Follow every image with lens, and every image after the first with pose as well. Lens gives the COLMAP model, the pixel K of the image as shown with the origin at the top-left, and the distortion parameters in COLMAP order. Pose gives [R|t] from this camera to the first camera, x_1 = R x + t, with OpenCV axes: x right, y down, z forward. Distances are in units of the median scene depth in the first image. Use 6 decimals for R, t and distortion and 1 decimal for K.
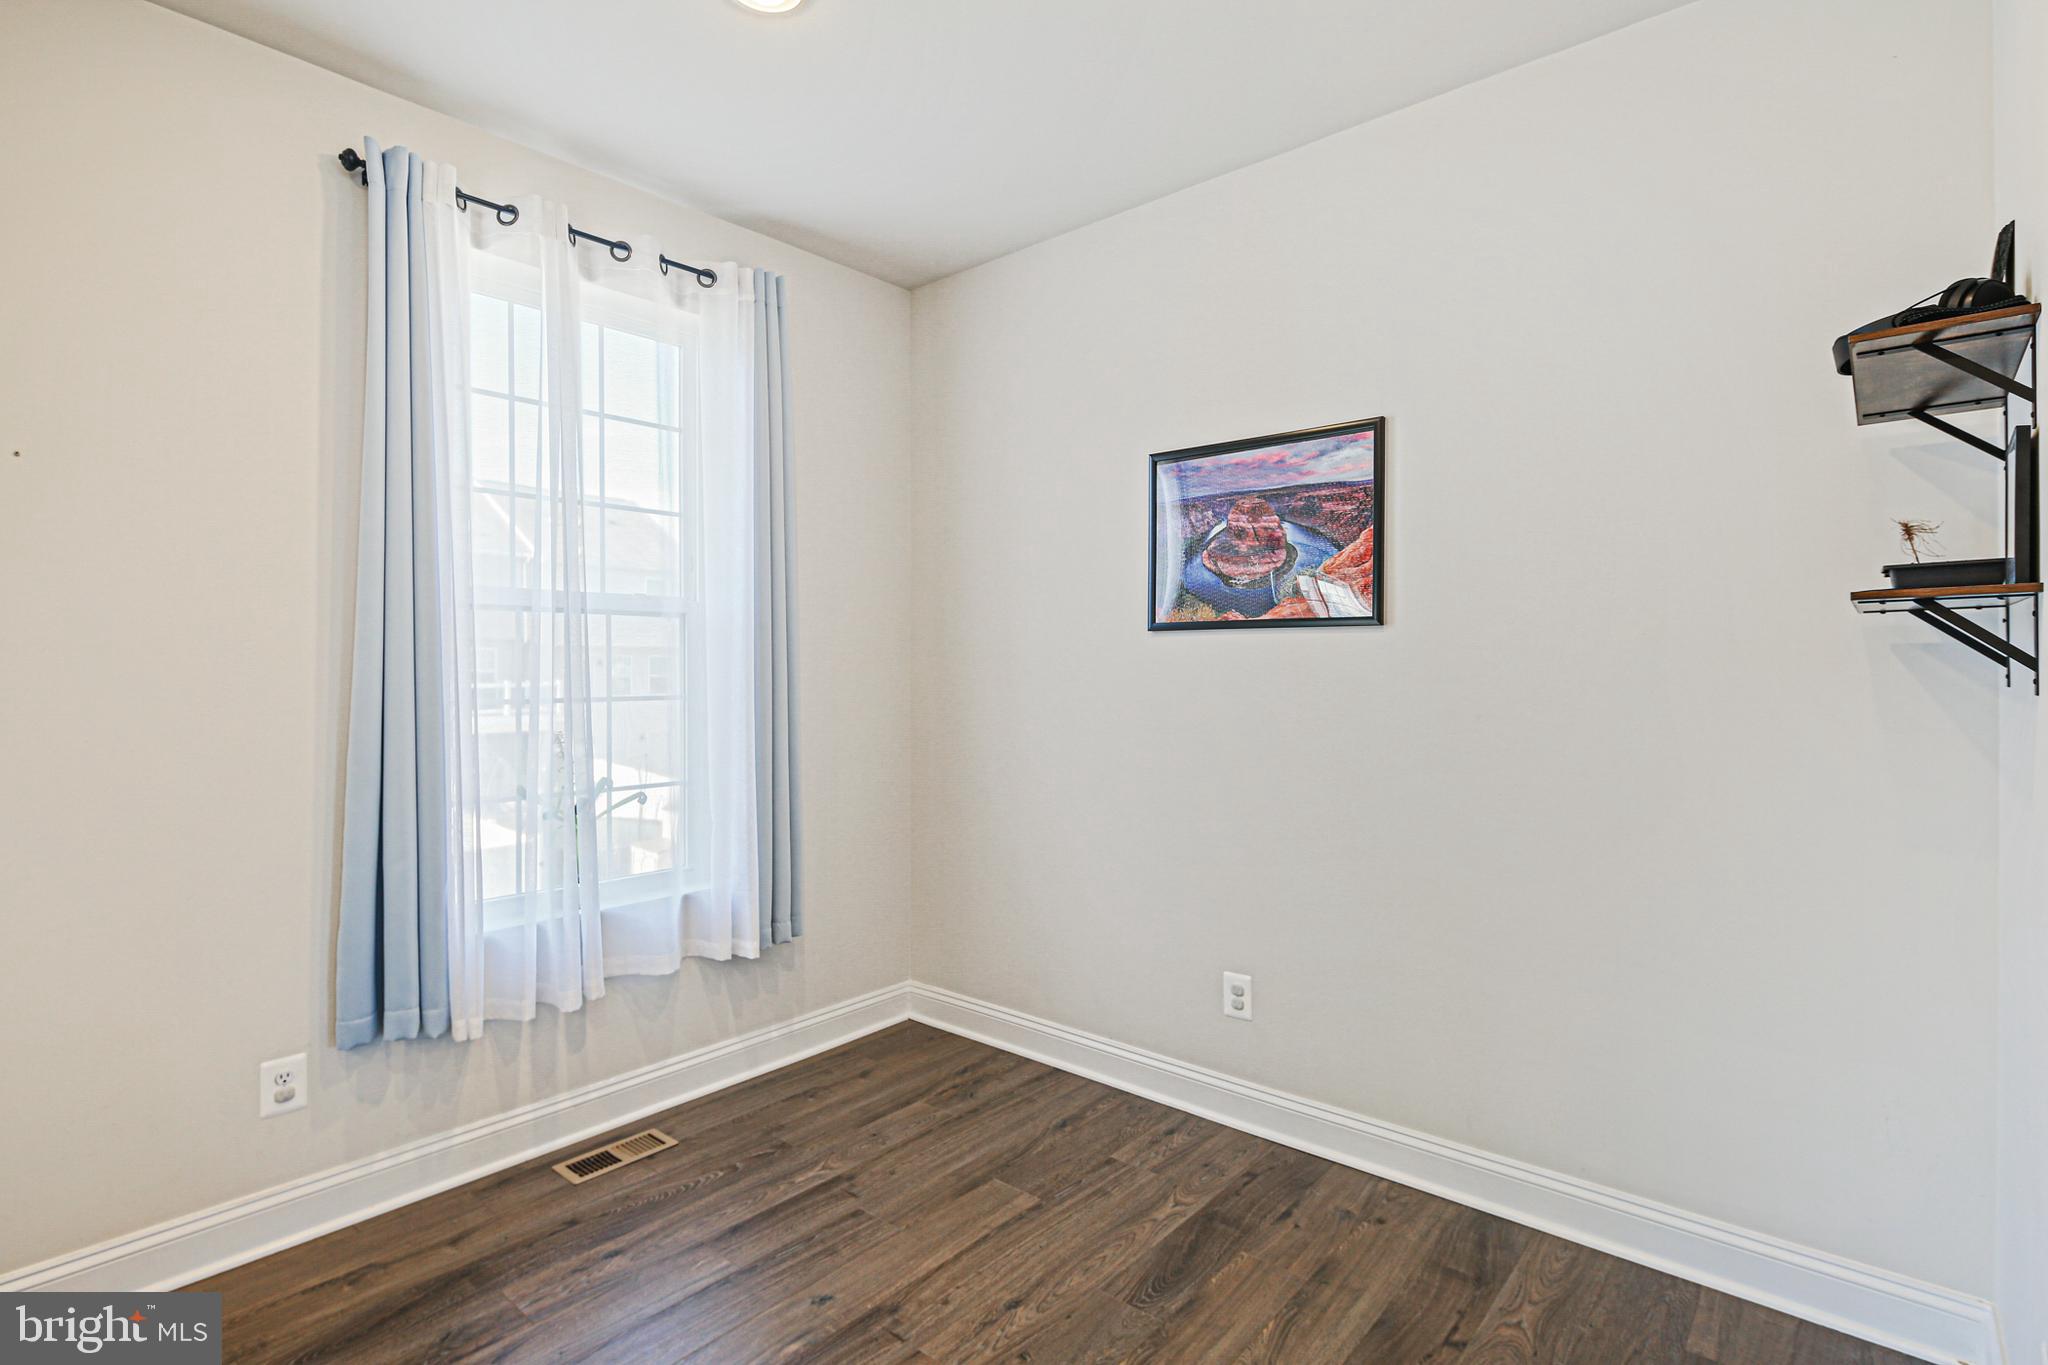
lens RADIAL K [[1002.1, 0, 1026.4], [0, 1002.1, 668.6], [0, 0, 1]] dist [0.007059, -0.006192]
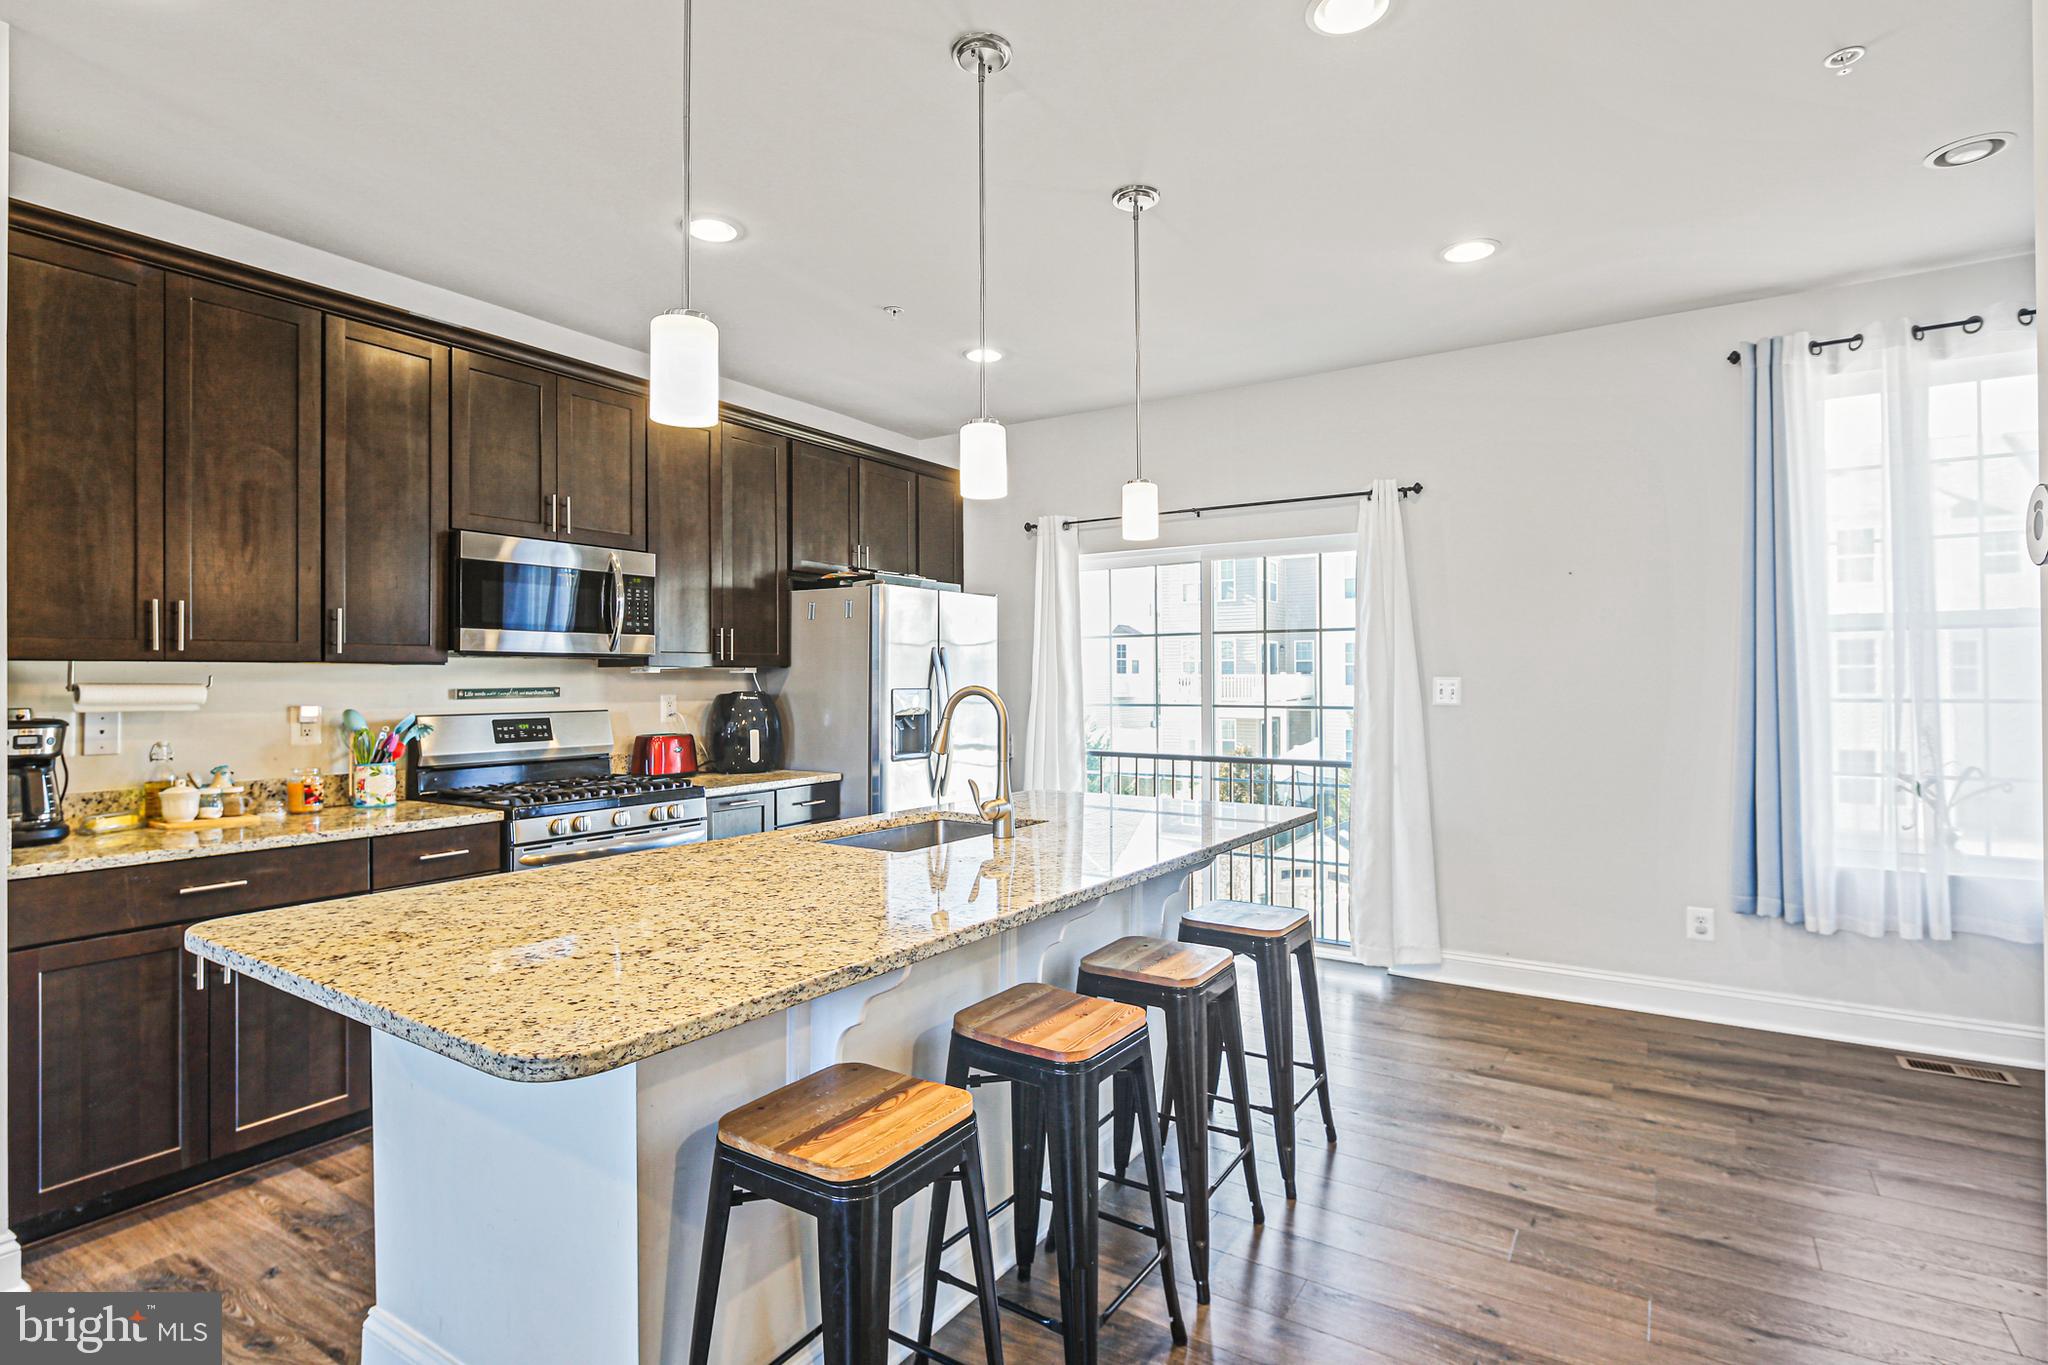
lens RADIAL K [[1002.1, 0, 1021.4], [0, 1002.1, 667.8], [0, 0, 1]] dist [0.007059, -0.006192]
pose [[0.146534, -0.008140, -0.989172, 0.626524], [0.002922, 0.999965, -0.007796, -0.002949], [0.989201, -0.001748, 0.146552, -0.304049]]
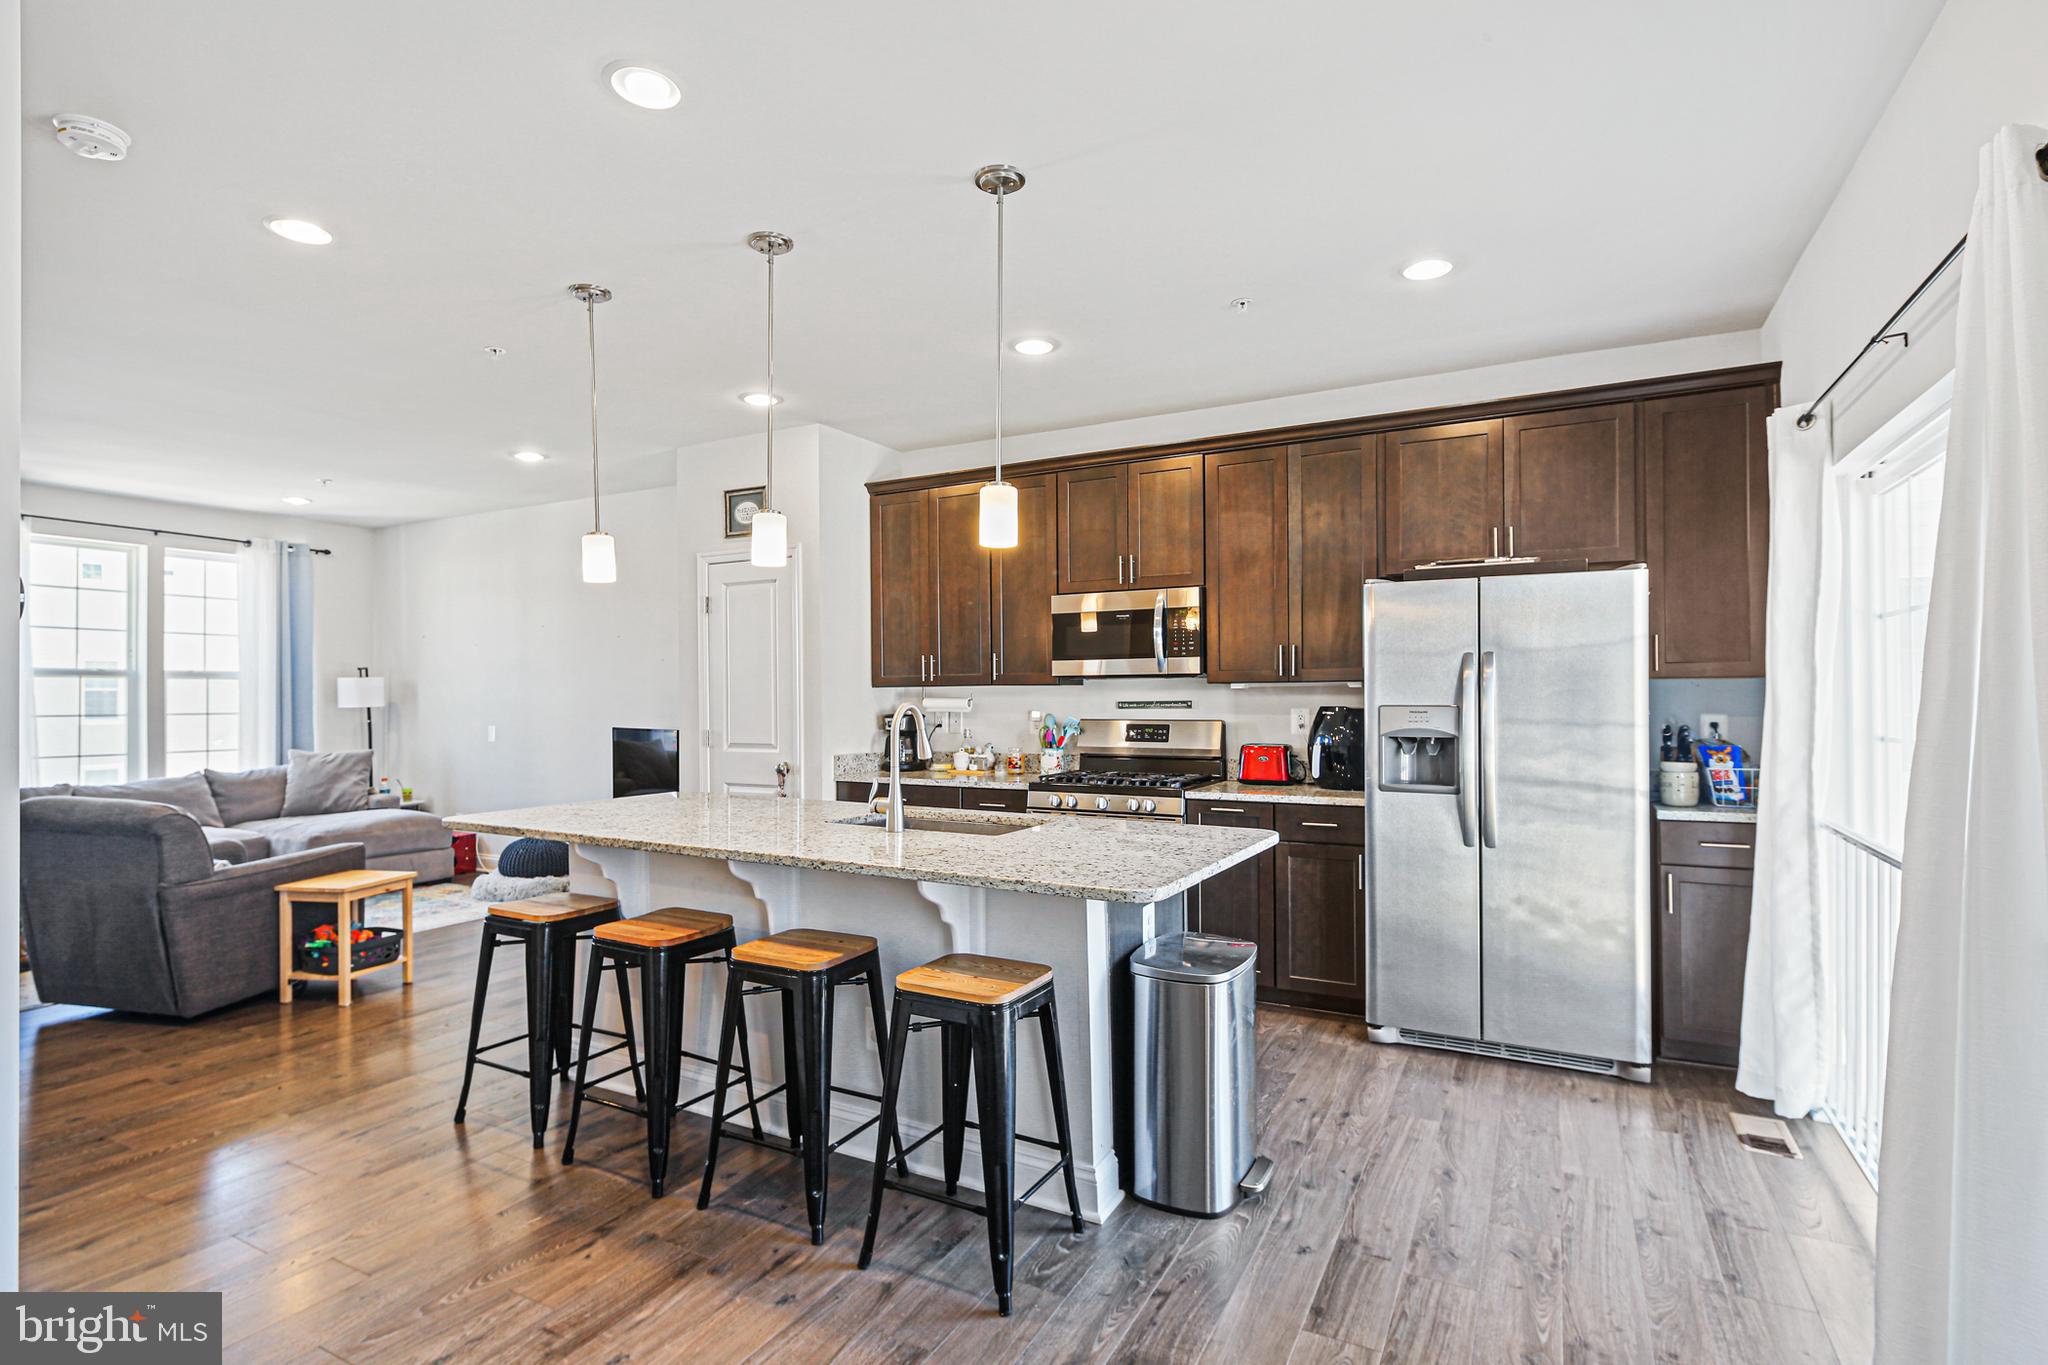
lens RADIAL K [[1002.1, 0, 1031.0], [0, 1002.1, 690.0], [0, 0, 1]] dist [0.007059, -0.006192]
pose [[-0.973300, 0.006930, -0.229433, -0.196146], [0.008535, 0.999946, -0.006004, 0.000946], [0.229379, -0.007802, -0.973306, 0.920760]]
